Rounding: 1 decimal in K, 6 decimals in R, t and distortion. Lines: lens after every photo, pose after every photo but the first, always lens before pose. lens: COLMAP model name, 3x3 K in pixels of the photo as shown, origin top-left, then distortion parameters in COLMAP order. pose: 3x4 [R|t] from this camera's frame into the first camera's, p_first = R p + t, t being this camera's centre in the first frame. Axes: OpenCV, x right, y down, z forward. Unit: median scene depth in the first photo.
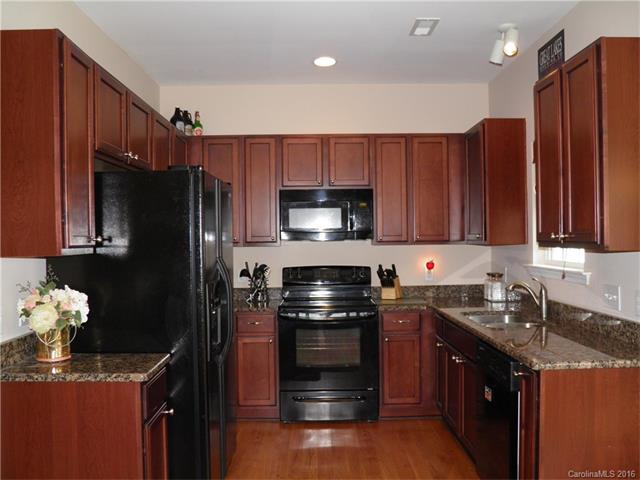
lens RADIAL K [[590.6, 0, 320.0], [0, 590.6, 240.0], [0, 0, 1]] dist [-0.109636, 0.005920]
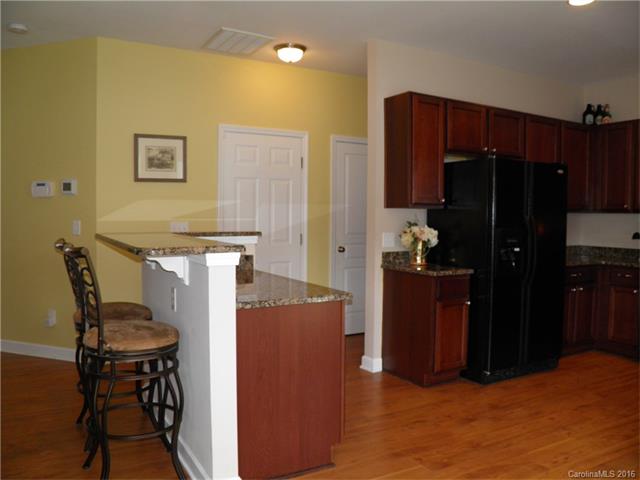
lens RADIAL K [[528.2, 0, 320.0], [0, 528.2, 240.0], [0, 0, 1]] dist [-0.169888, 0.194988]
pose [[0.489039, 0.060959, -0.870129, 0.466775], [-0.020138, 0.998078, 0.058605, 0.018304], [0.872029, -0.011137, 0.489327, -0.065845]]
